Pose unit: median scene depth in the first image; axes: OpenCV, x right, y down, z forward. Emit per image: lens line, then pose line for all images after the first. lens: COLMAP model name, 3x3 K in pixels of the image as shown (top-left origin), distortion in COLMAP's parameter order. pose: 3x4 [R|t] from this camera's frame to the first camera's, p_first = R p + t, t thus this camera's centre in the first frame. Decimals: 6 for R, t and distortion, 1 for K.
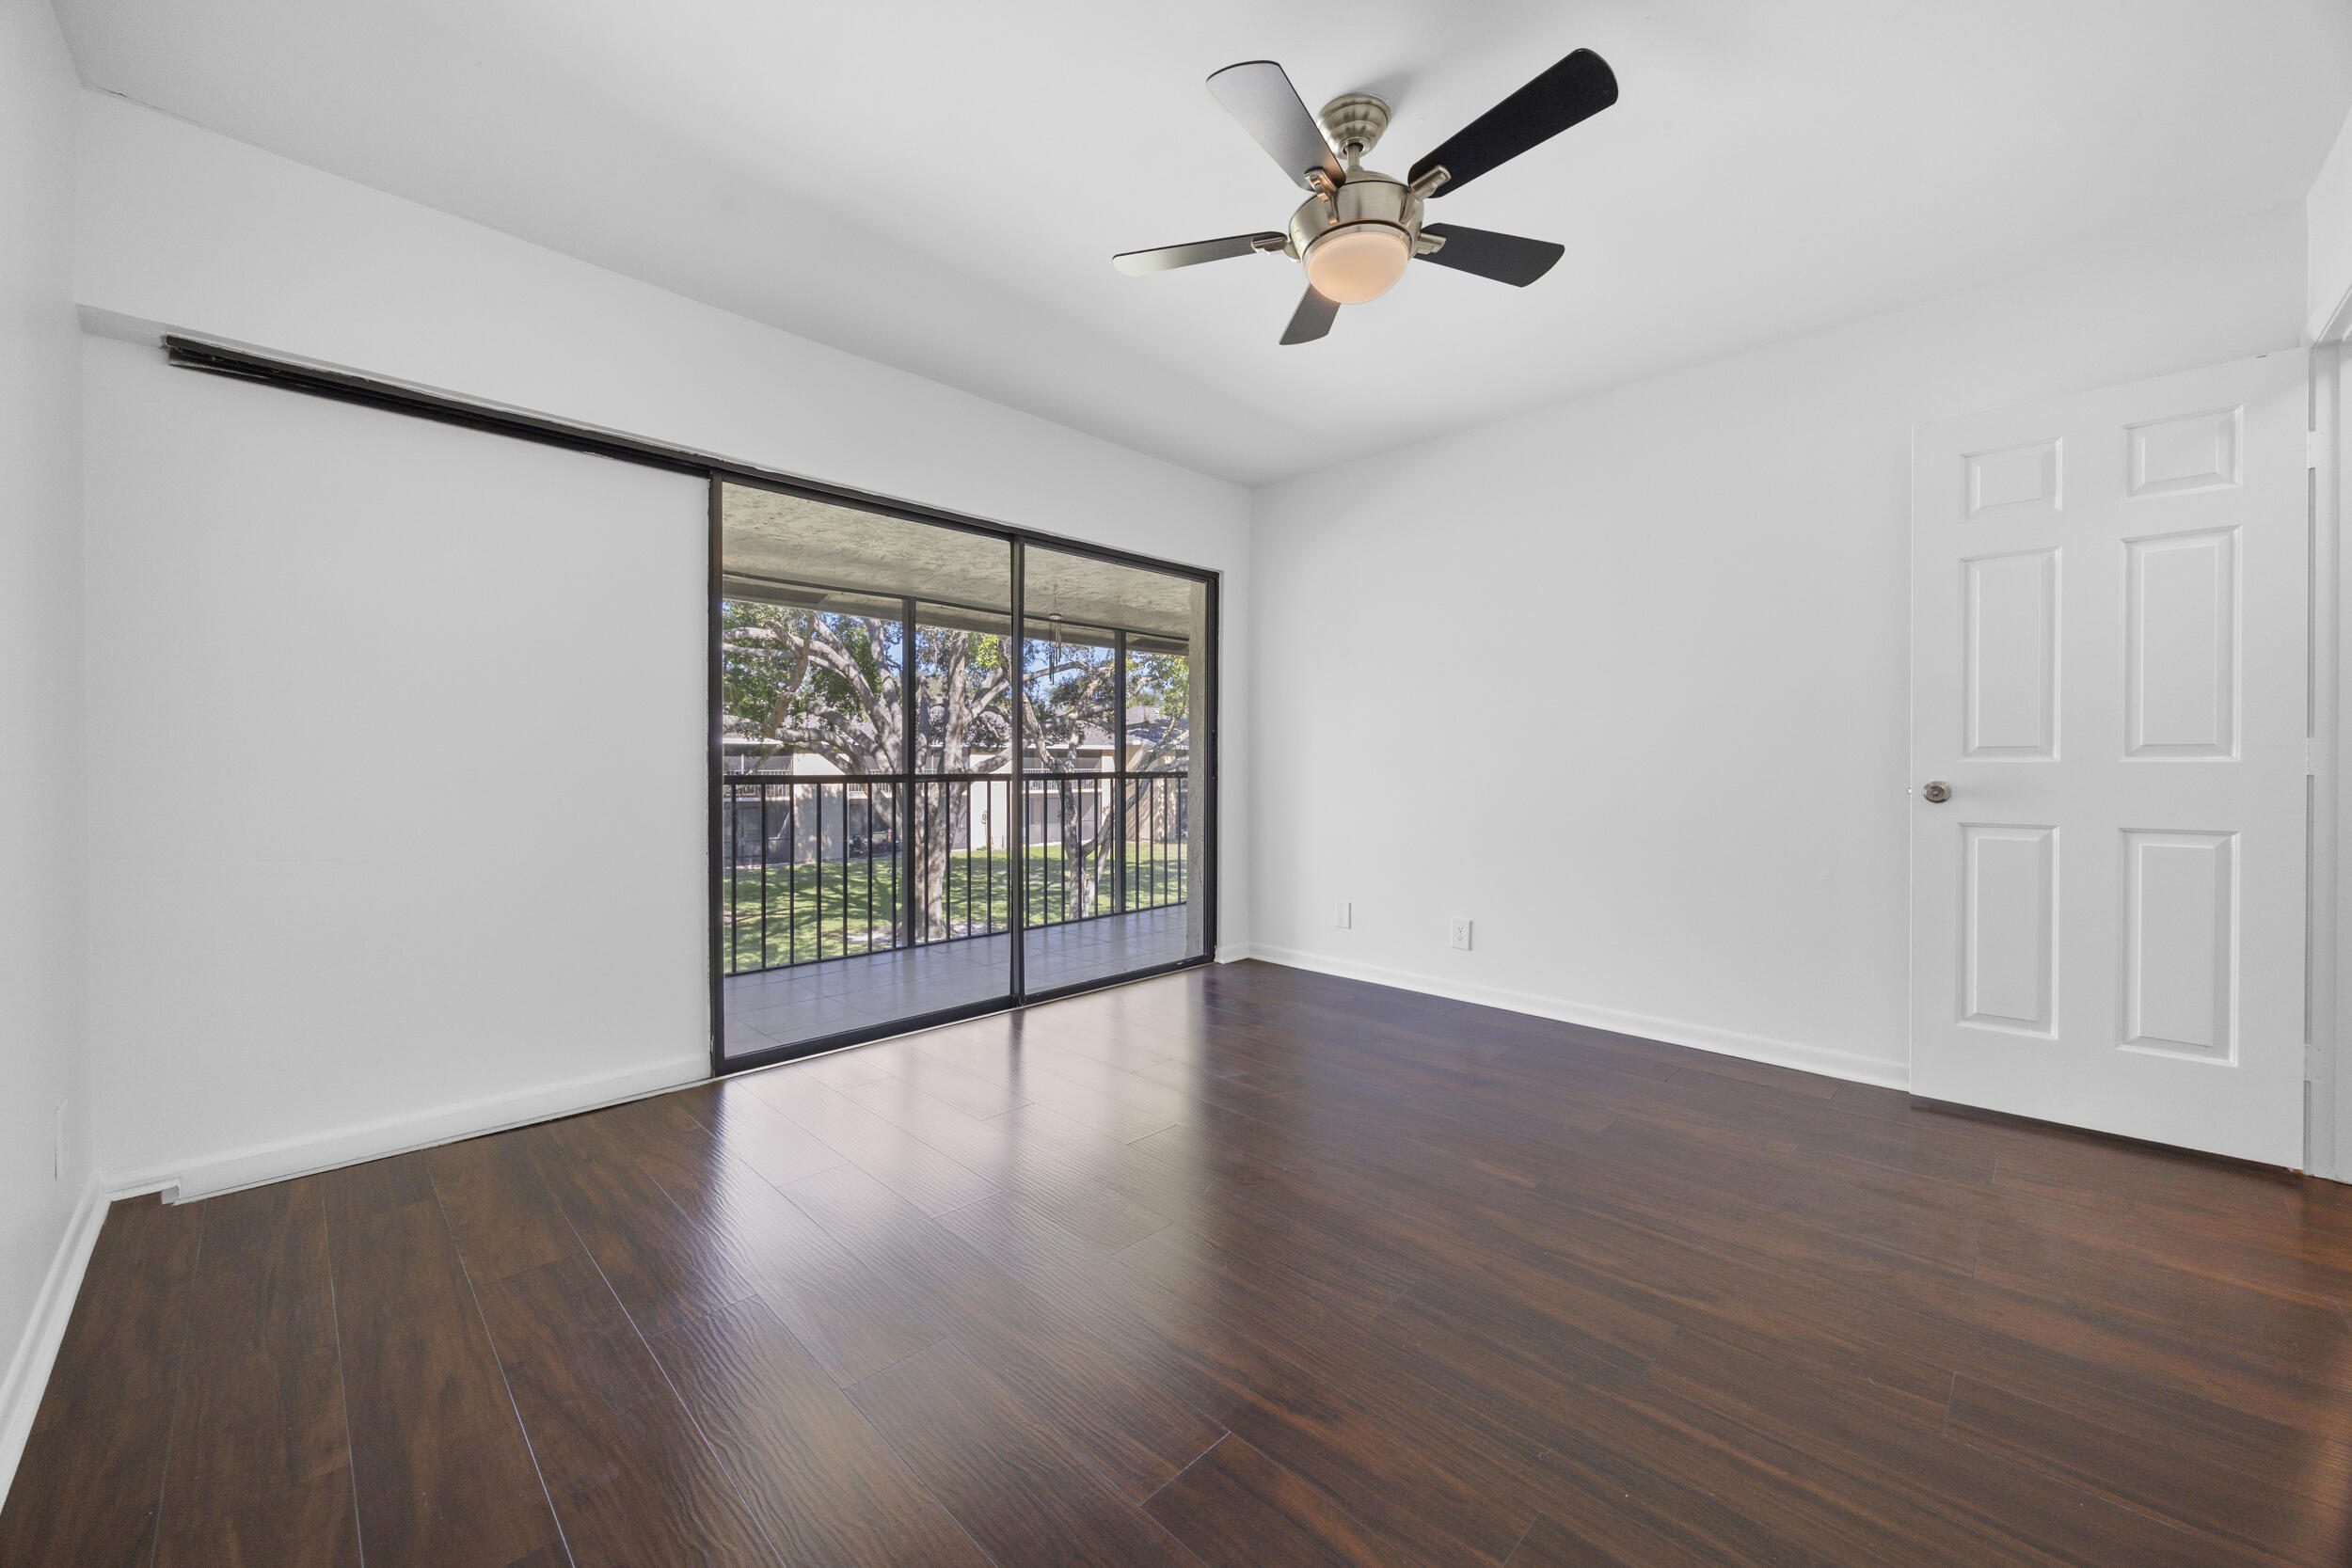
lens RADIAL K [[888.3, 0, 1178.9], [0, 888.3, 782.3], [0, 0, 1]] dist [0.000100, -0.000385]
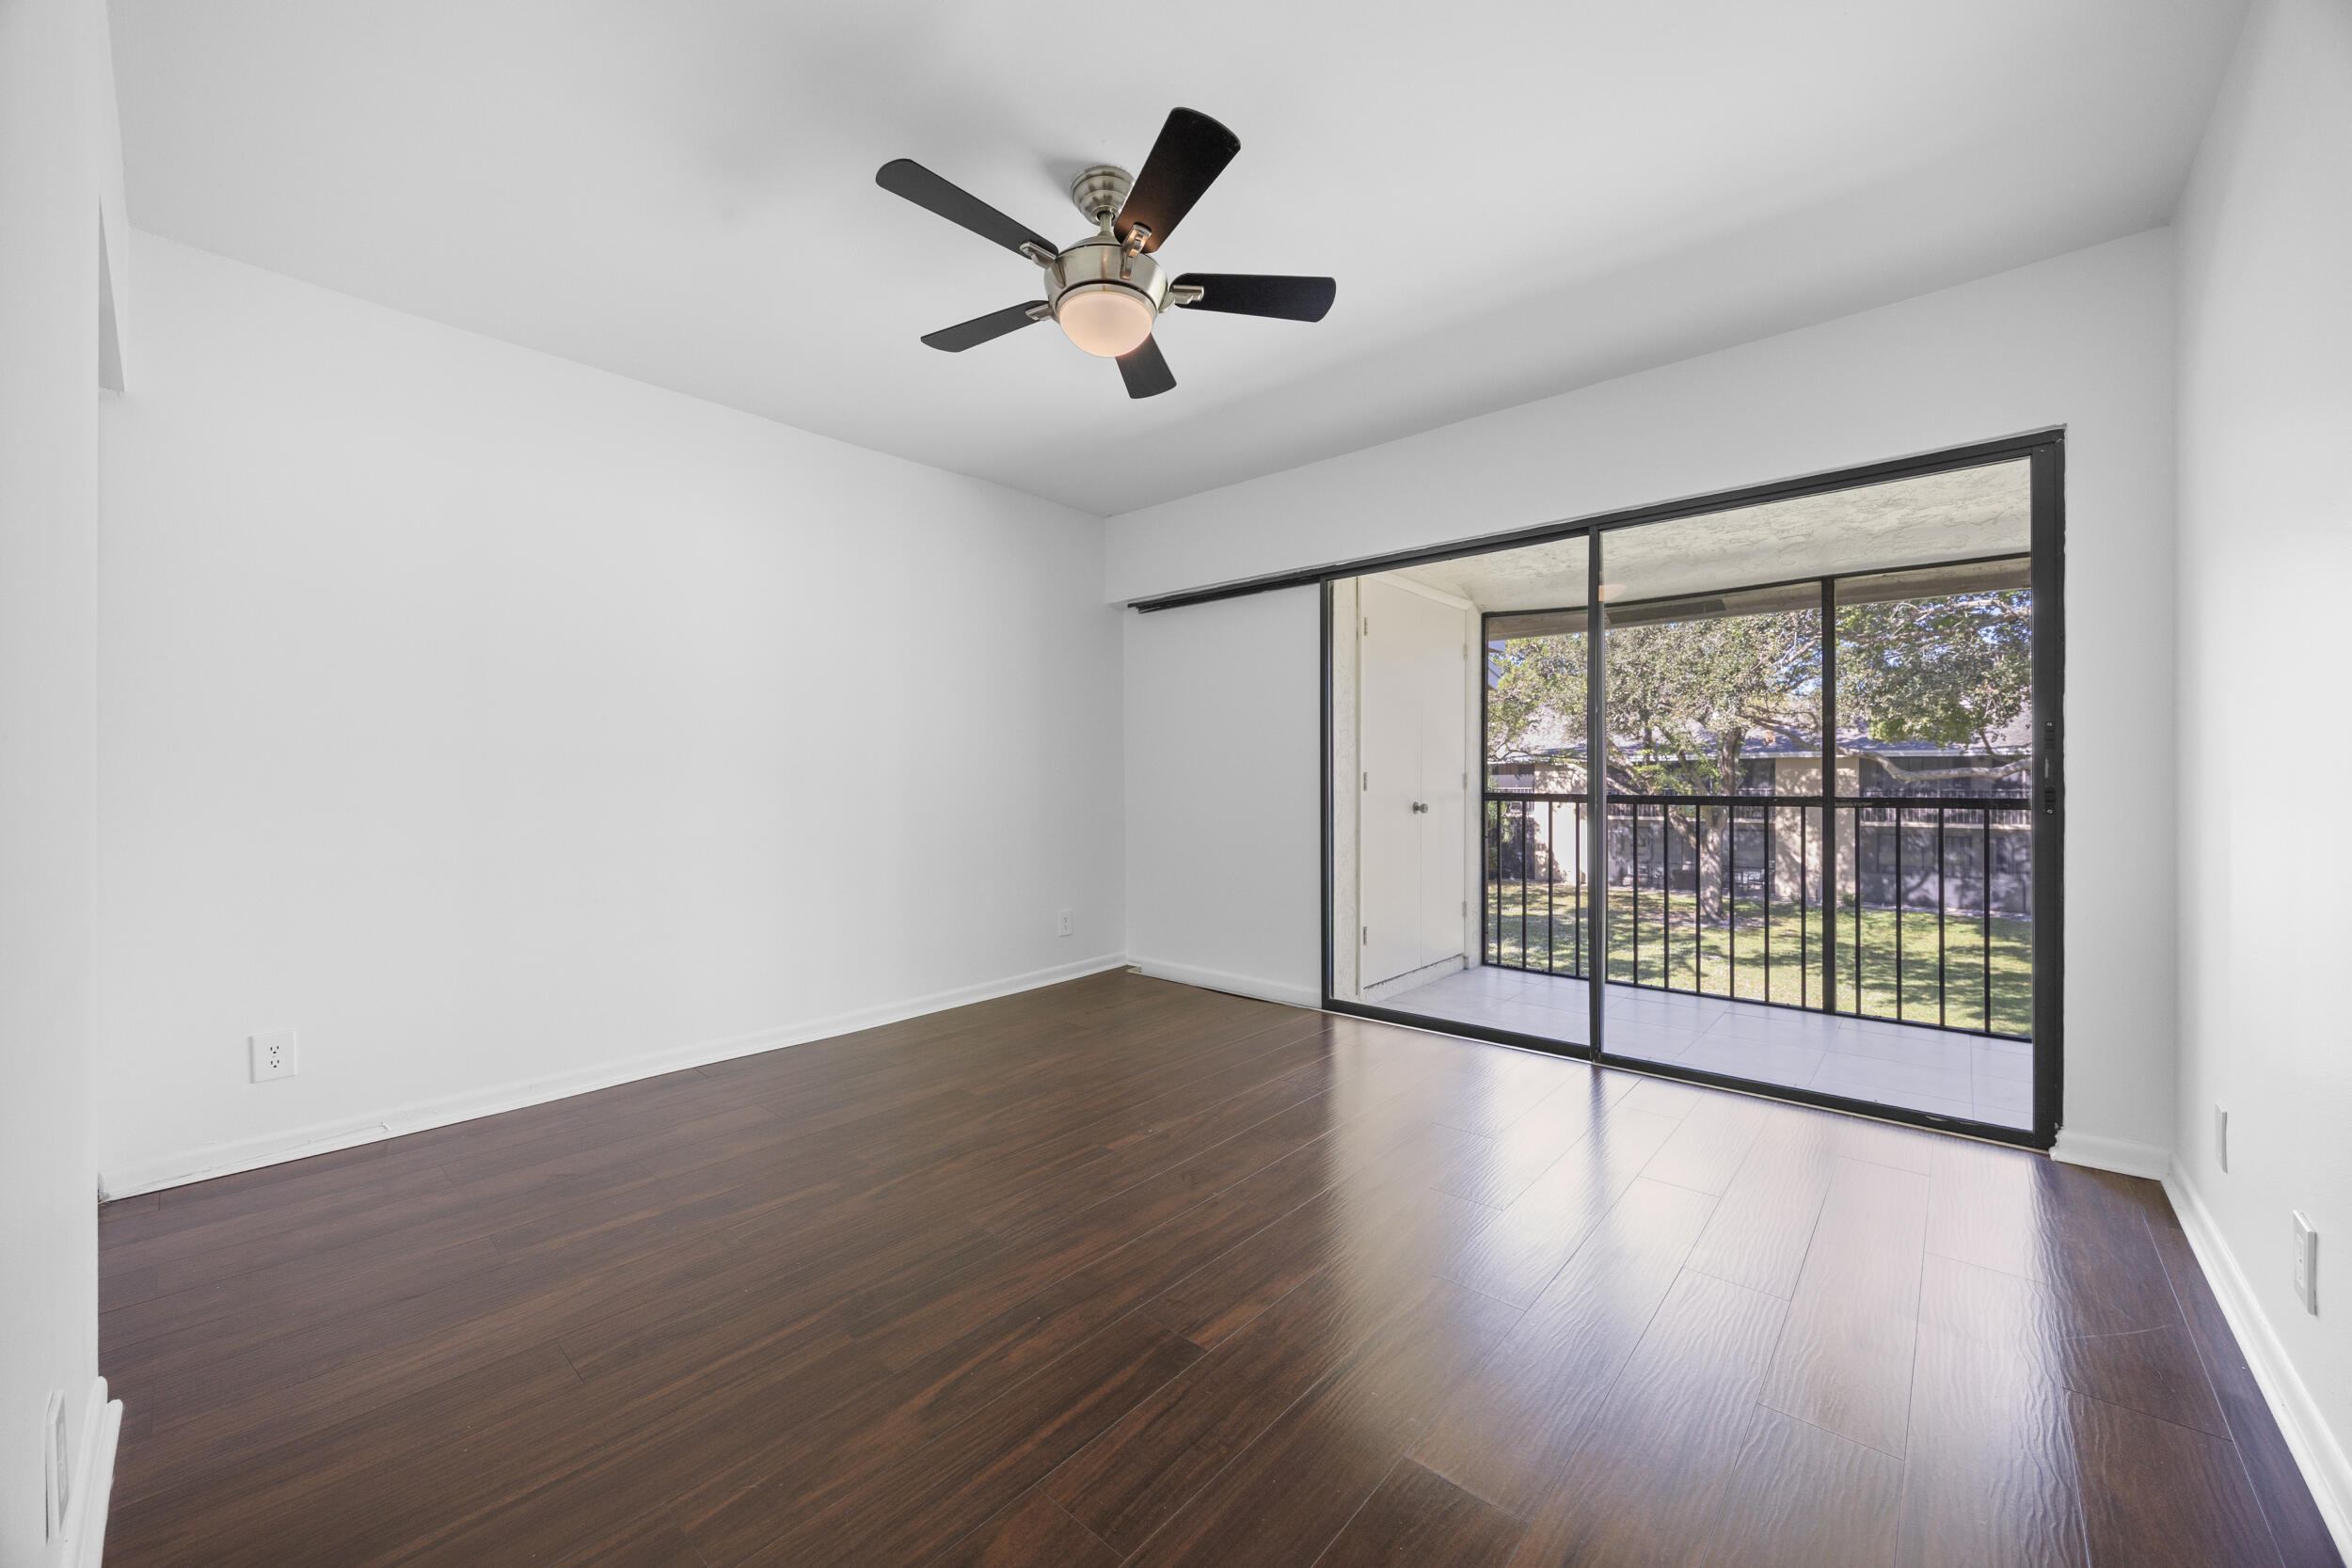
lens RADIAL K [[875.8, 0, 1166.0], [0, 875.8, 779.5], [0, 0, 1]] dist [-0.006694, -0.000028]
pose [[0.054137, -0.003528, -0.998527, 0.663469], [-0.020059, 0.999788, -0.004620, -0.013275], [0.998332, 0.020280, 0.054055, 0.536269]]
